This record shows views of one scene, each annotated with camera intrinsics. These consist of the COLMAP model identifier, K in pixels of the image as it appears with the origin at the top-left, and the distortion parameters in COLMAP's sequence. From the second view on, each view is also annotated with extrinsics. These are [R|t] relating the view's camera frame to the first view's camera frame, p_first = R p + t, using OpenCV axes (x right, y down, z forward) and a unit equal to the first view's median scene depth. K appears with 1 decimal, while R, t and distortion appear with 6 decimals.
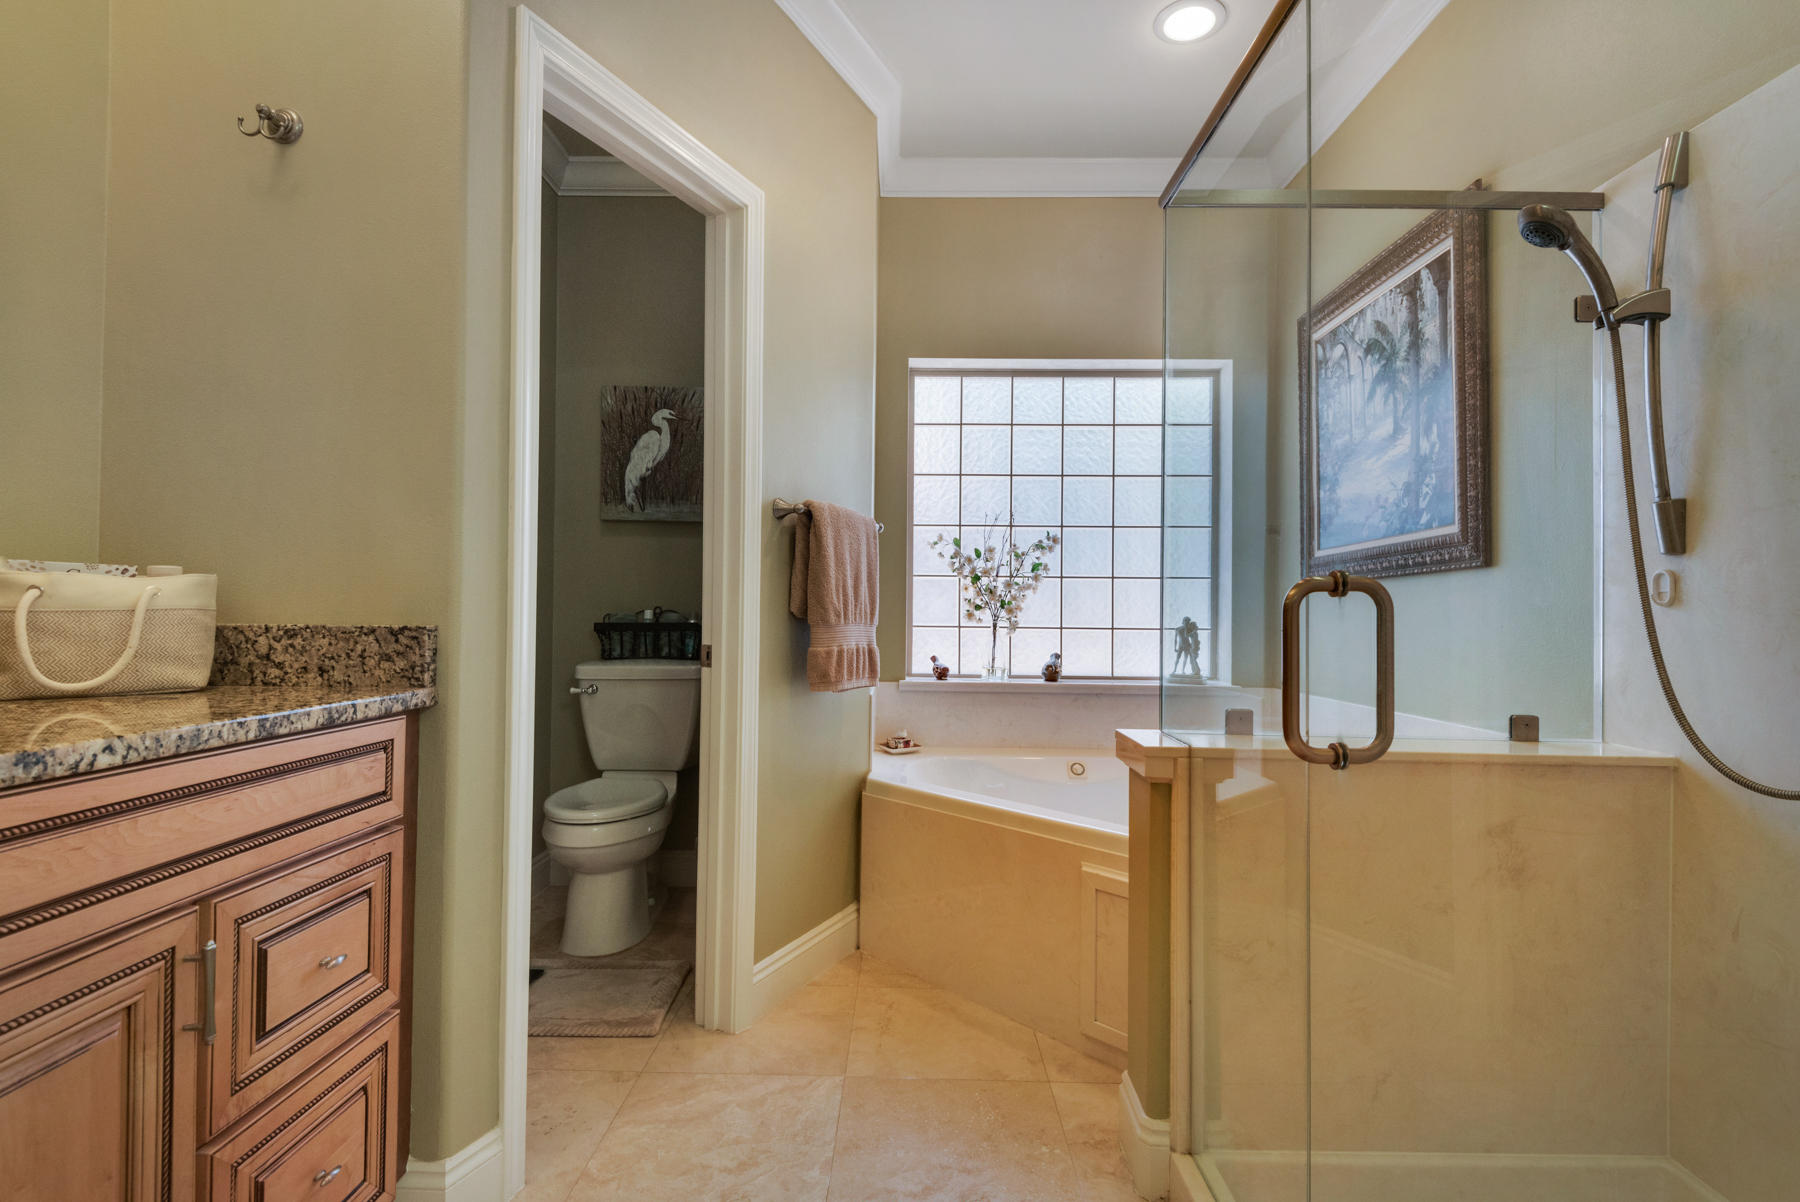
lens RADIAL K [[839.3, 0, 900.0], [0, 839.3, 601.0], [0, 0, 1]] dist [0.041672, -0.031181]
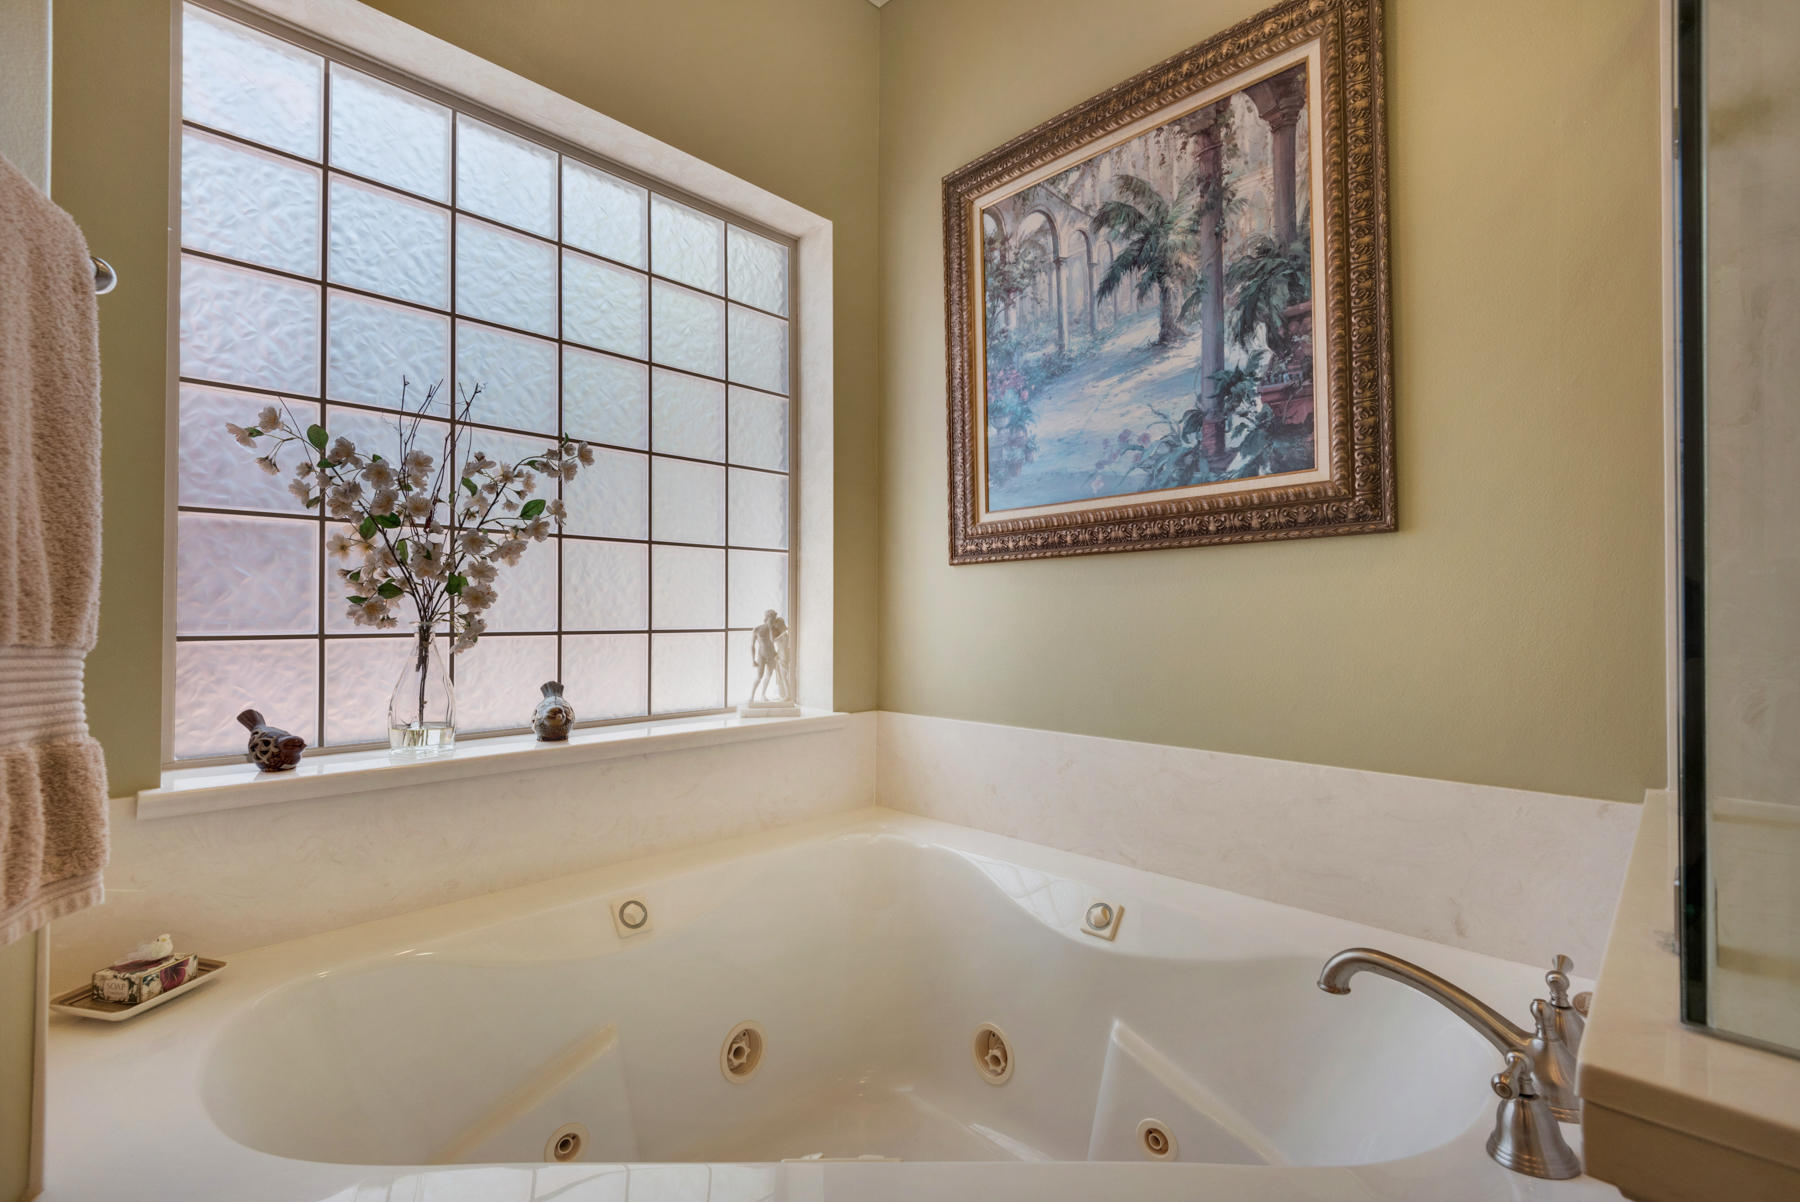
lens RADIAL K [[813.2, 0, 906.1], [0, 813.2, 601.8], [0, 0, 1]] dist [0.028995, -0.016023]
pose [[0.690481, 0.002977, 0.723344, -0.035791], [-0.007562, 0.999967, 0.003103, 0.012602], [-0.723311, -0.007613, 0.690481, 0.647238]]
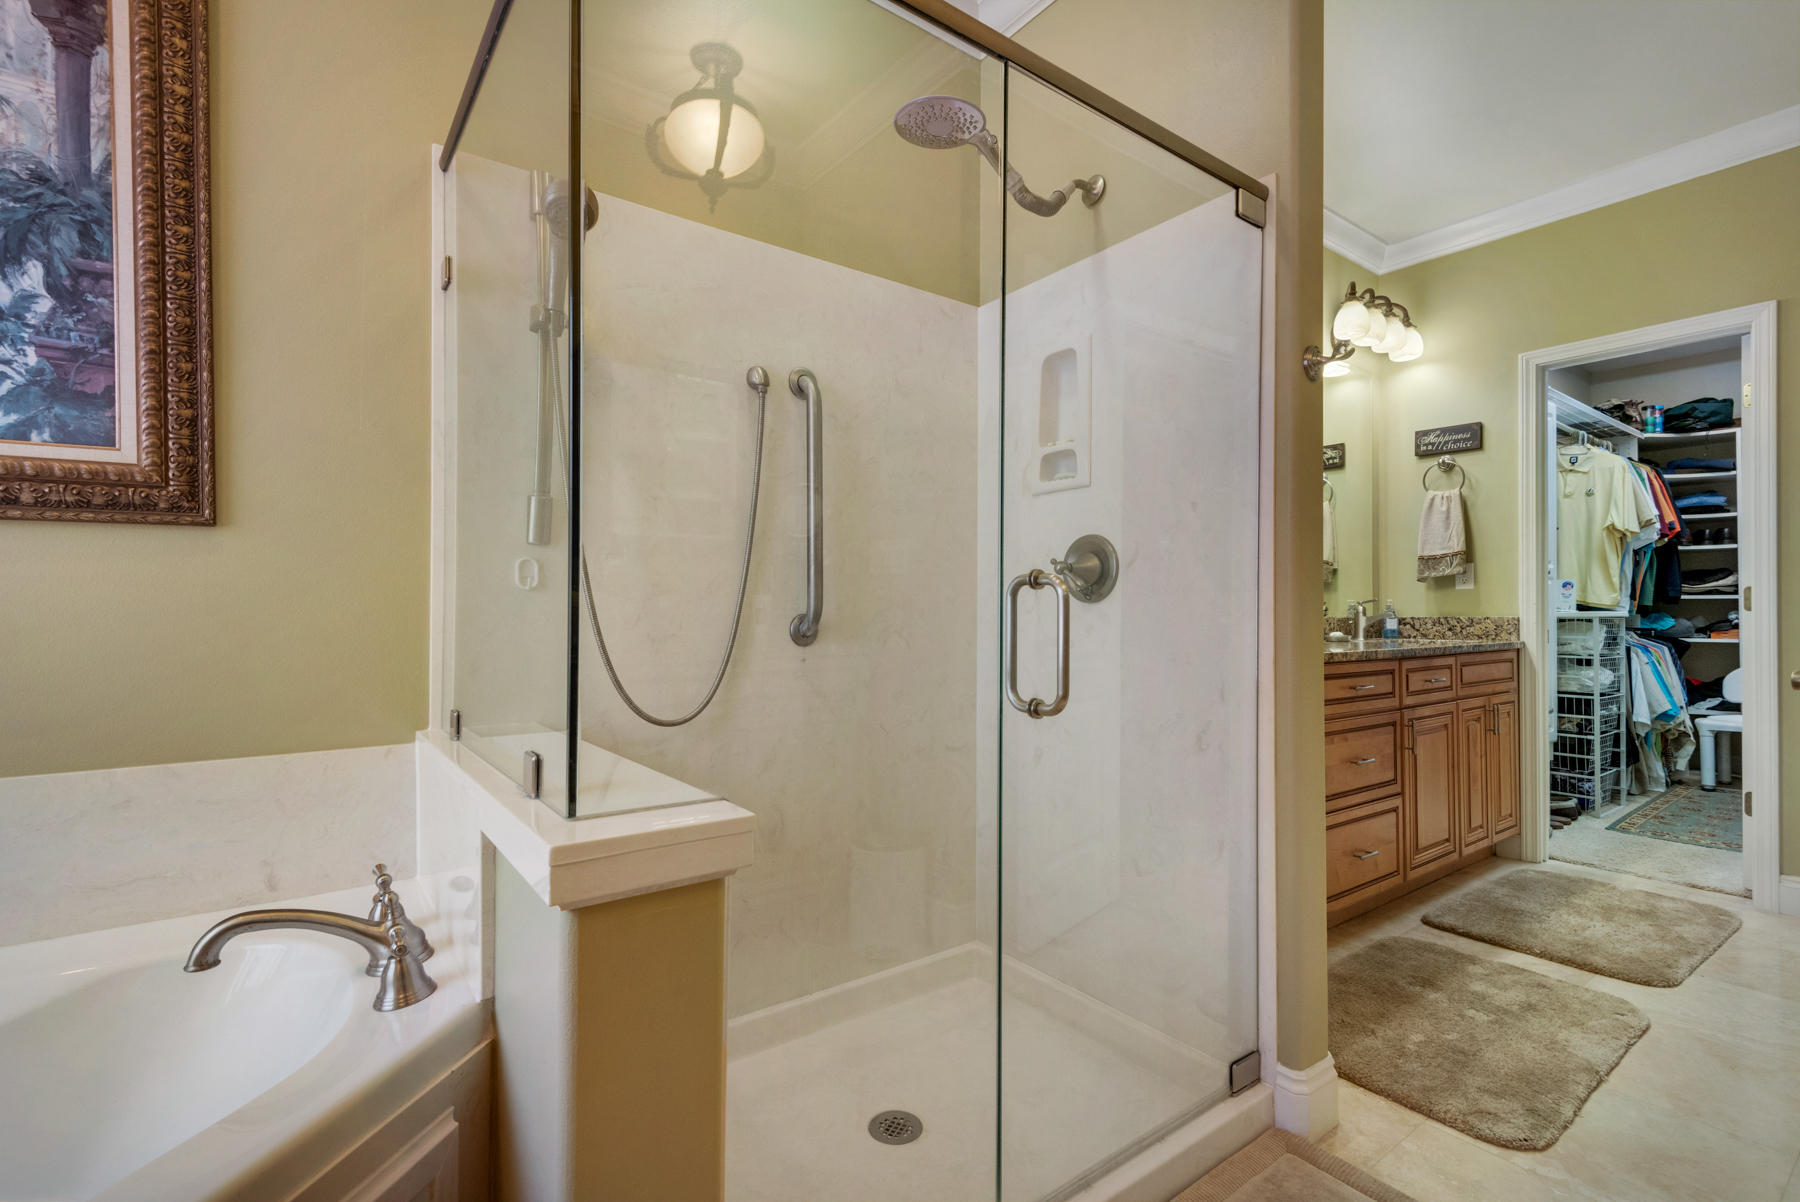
lens RADIAL K [[813.2, 0, 906.1], [0, 813.2, 601.8], [0, 0, 1]] dist [0.028995, -0.016023]
pose [[-0.603022, -0.008174, 0.797683, -0.148543], [-0.023468, 0.999696, -0.007497, 0.010473], [-0.797379, -0.023241, -0.603031, 0.741935]]
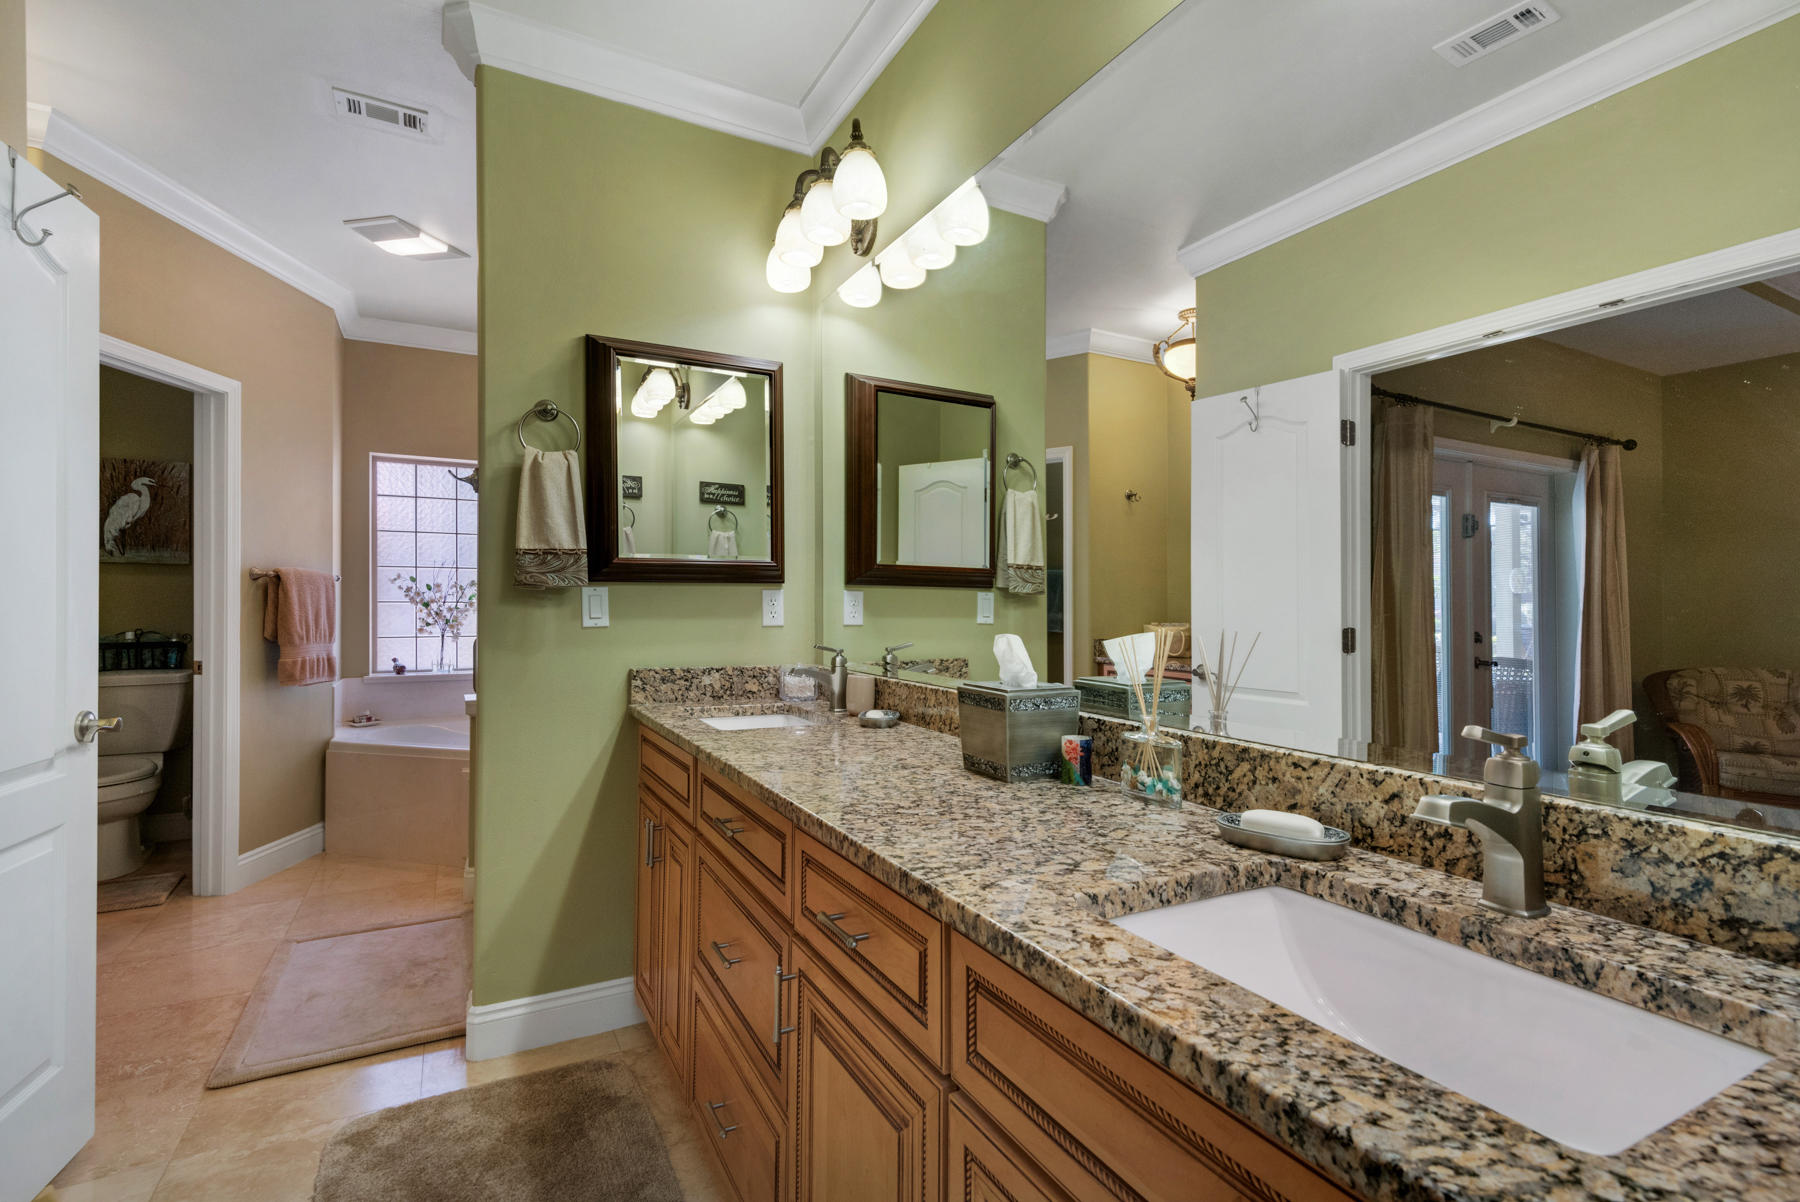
lens RADIAL K [[813.2, 0, 906.1], [0, 813.2, 601.8], [0, 0, 1]] dist [0.028995, -0.016023]
pose [[0.869578, -0.007944, 0.493733, 0.141033], [-0.001646, 0.999818, 0.018986, -0.076647], [-0.493794, -0.017323, 0.869407, -0.853135]]
